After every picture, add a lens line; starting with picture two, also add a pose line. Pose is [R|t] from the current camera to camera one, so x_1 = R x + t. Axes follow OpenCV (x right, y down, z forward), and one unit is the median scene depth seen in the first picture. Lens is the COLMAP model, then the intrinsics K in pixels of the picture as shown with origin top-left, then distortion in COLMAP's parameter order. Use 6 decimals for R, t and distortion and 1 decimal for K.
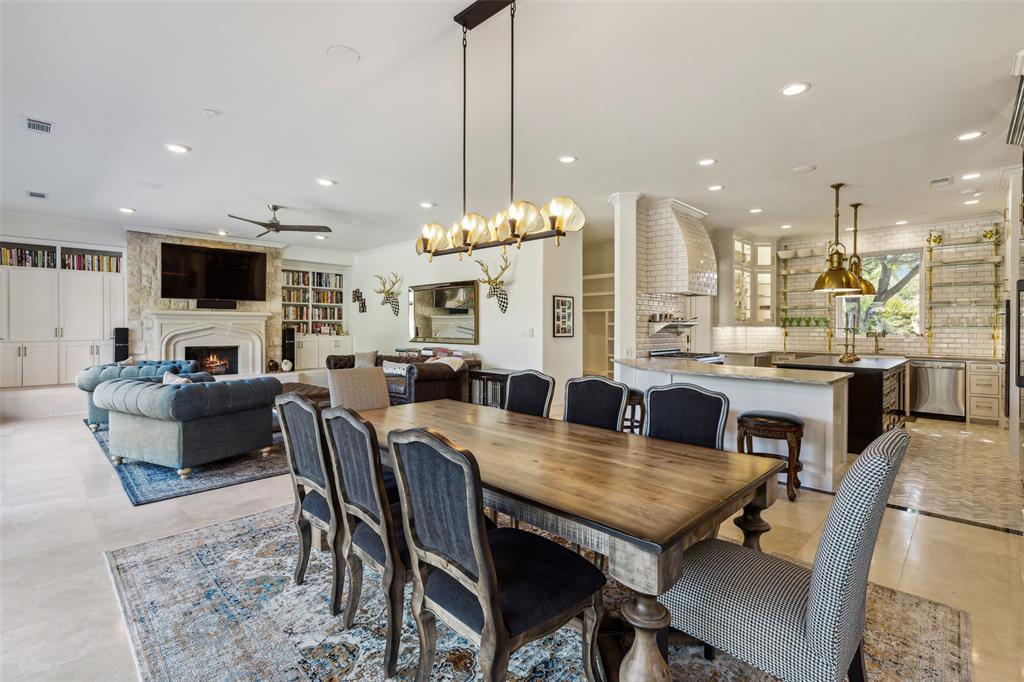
lens RADIAL K [[462.2, 0, 514.0], [0, 462.2, 329.4], [0, 0, 1]] dist [0.001123, 0.000331]
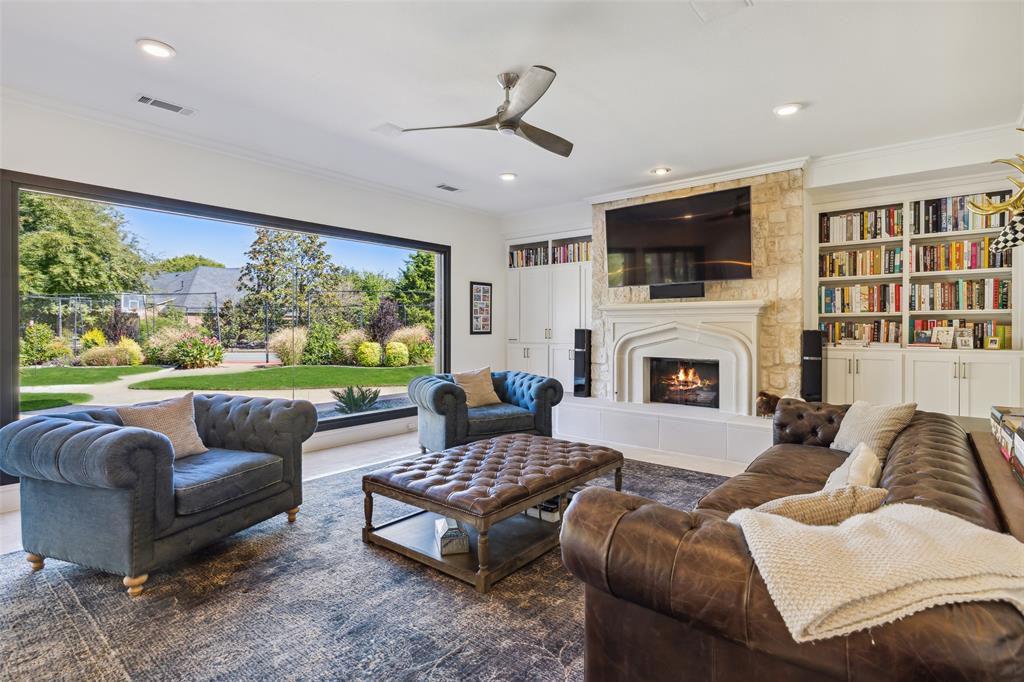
lens RADIAL K [[515.2, 0, 513.8], [0, 515.2, 330.1], [0, 0, 1]] dist [0.001039, 0.000481]
pose [[0.087680, -0.000665, -0.996148, 0.023492], [-0.007438, 0.999971, -0.001322, 0.000650], [0.996121, 0.007526, 0.087672, 0.815587]]
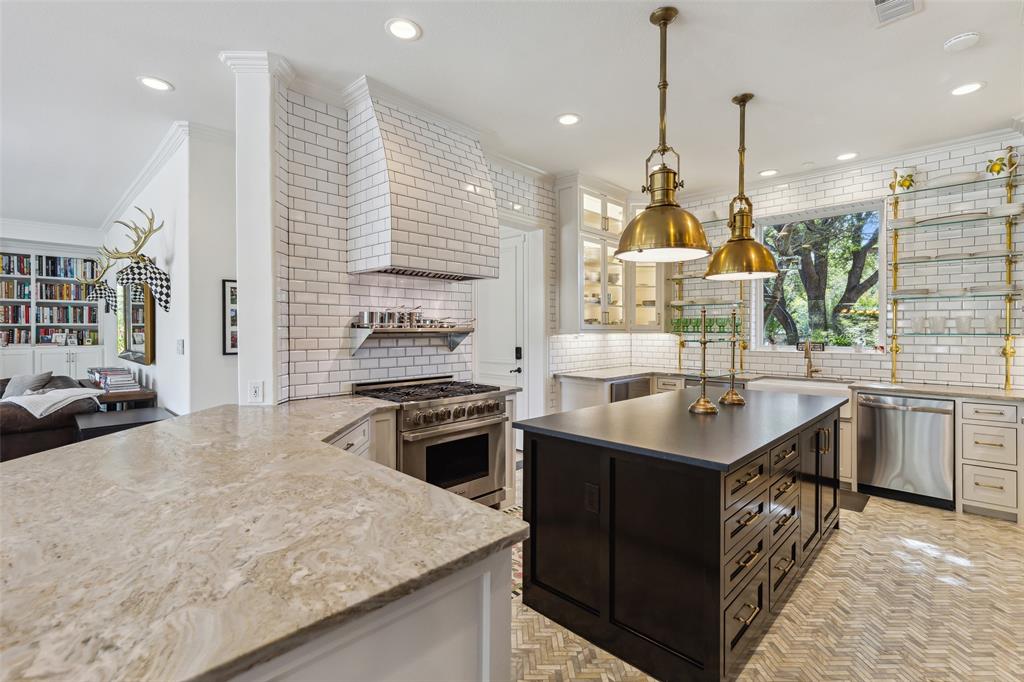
lens RADIAL K [[461.5, 0, 516.0], [0, 461.5, 332.7], [0, 0, 1]] dist [0.000808, 0.000661]
pose [[0.999953, -0.001980, 0.009479, 0.399648], [0.001970, 0.999997, 0.001116, -0.008669], [-0.009481, -0.001097, 0.999954, 0.405745]]
